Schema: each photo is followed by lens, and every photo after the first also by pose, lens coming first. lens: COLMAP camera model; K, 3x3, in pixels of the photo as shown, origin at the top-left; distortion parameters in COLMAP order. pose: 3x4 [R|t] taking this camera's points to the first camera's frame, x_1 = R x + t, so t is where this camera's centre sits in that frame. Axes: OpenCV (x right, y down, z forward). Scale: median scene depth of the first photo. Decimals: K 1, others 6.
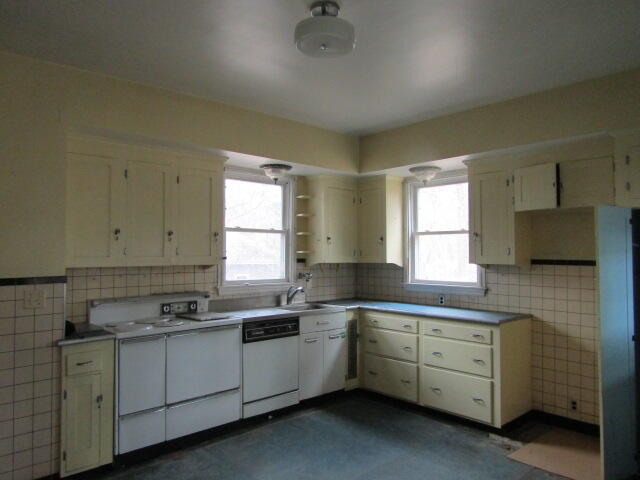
lens RADIAL K [[467.4, 0, 320.6], [0, 467.4, 239.6], [0, 0, 1]] dist [0.025869, 0.001570]
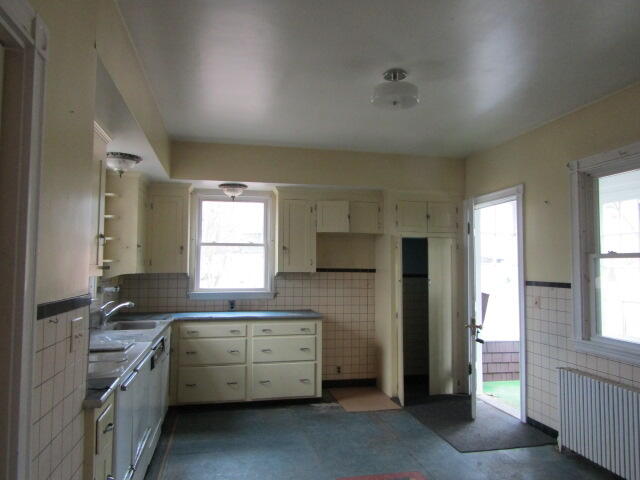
lens RADIAL K [[467.4, 0, 320.0], [0, 467.4, 240.7], [0, 0, 1]] dist [0.025869, 0.001570]
pose [[0.512289, 0.044574, 0.857656, -0.711001], [-0.031924, 0.998950, -0.032848, 0.007636], [-0.858219, -0.010552, 0.513174, 0.314237]]
